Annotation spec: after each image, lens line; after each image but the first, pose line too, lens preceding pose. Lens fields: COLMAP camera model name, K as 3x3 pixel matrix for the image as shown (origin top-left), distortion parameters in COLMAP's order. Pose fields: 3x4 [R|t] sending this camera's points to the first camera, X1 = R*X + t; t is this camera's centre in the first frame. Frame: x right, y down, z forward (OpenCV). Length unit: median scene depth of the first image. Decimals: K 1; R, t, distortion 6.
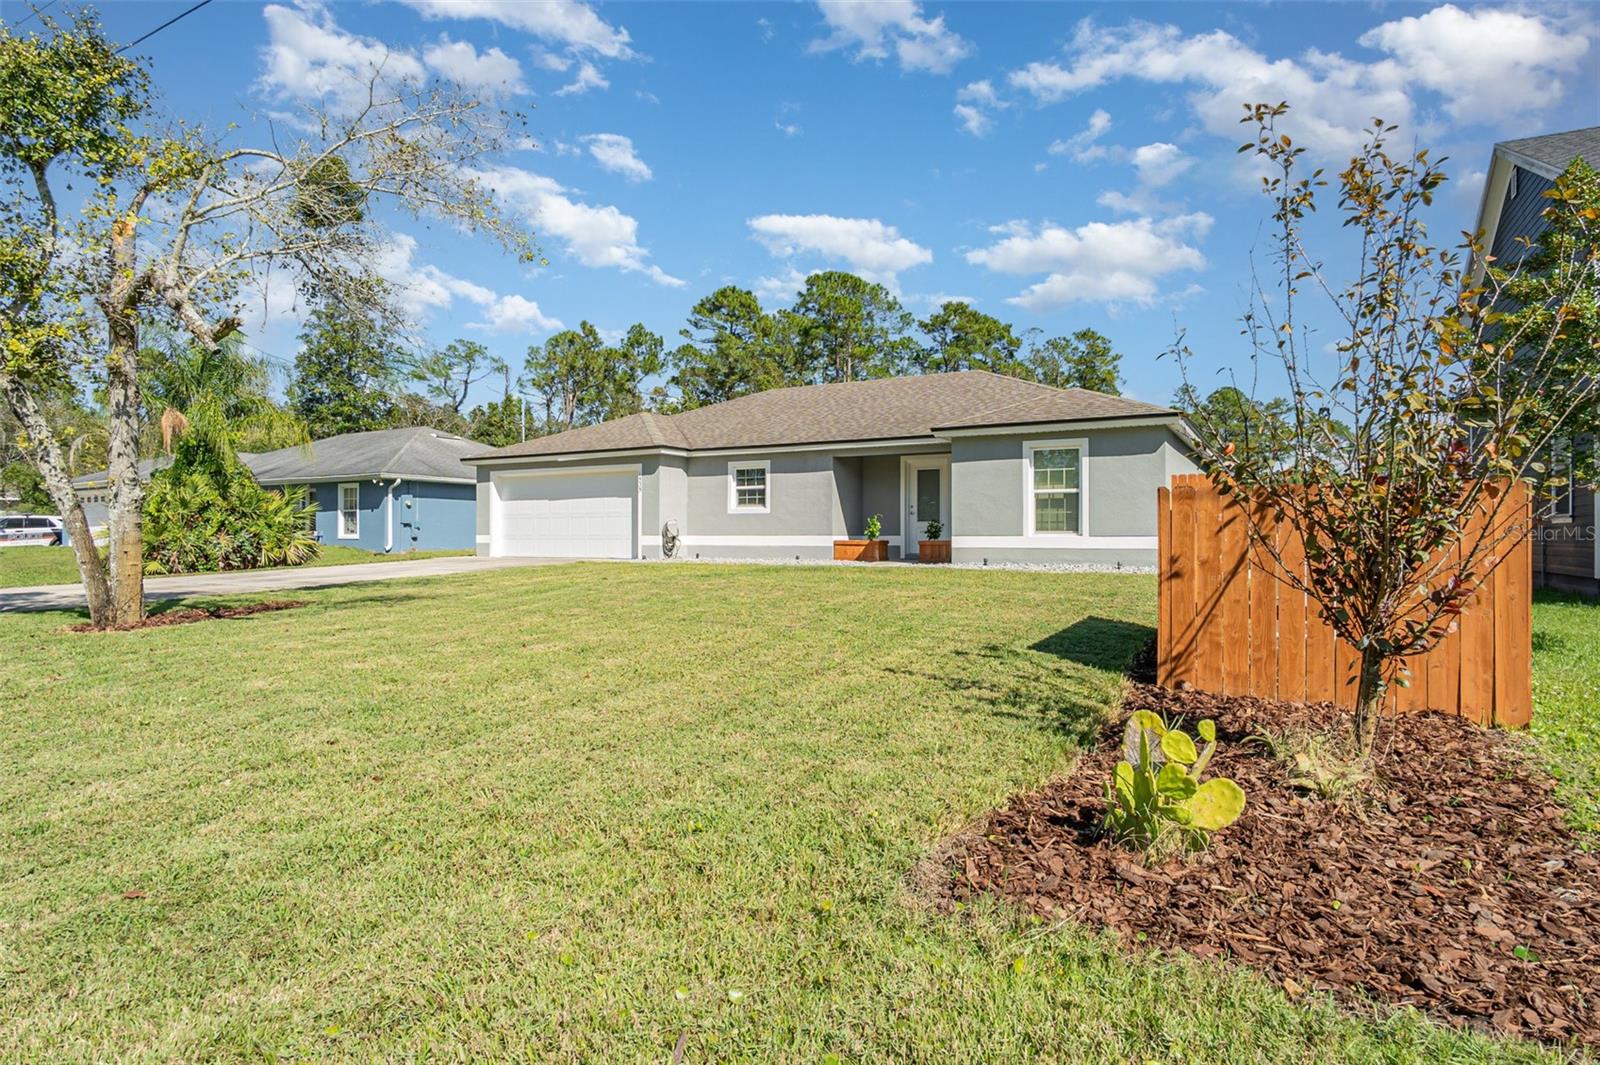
lens RADIAL K [[857.7, 0, 798.7], [0, 857.7, 532.2], [0, 0, 1]] dist [-0.031303, 0.006135]
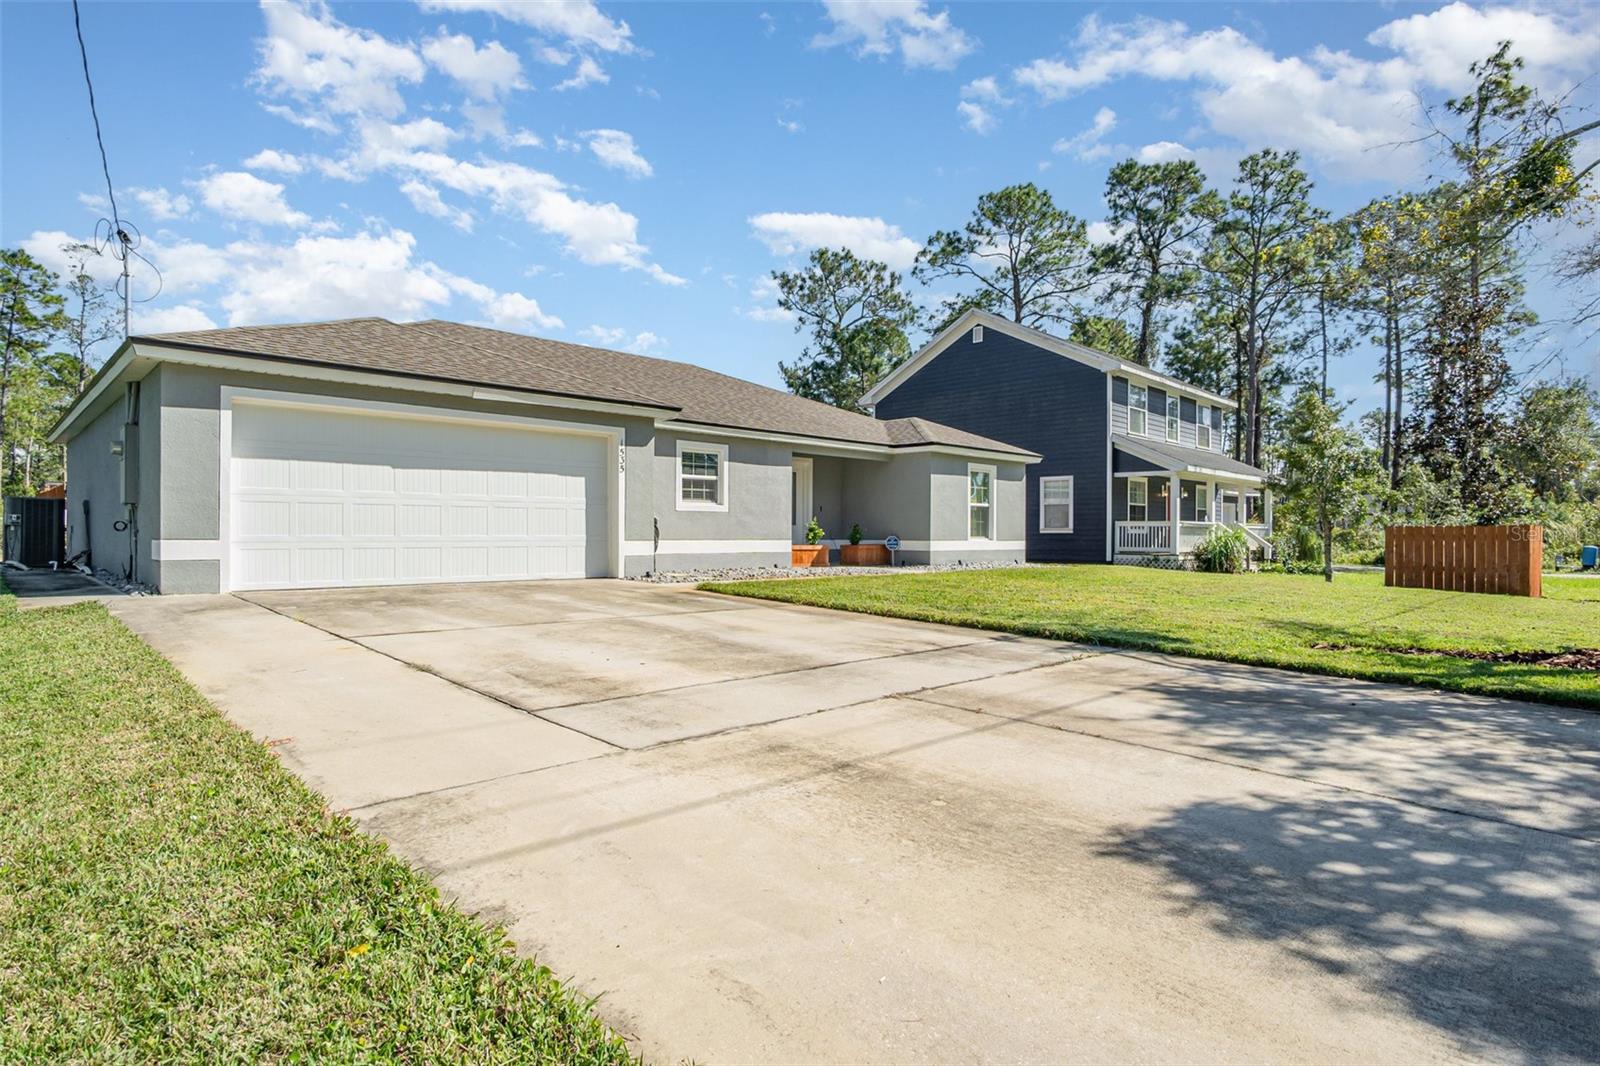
lens RADIAL K [[857.7, 0, 800.5], [0, 857.7, 533.9], [0, 0, 1]] dist [-0.031303, 0.006135]
pose [[0.281075, 0.004402, 0.959676, -0.763475], [-0.006423, 0.999976, -0.002706, -0.000192], [-0.959664, -0.005404, 0.281097, 0.698421]]
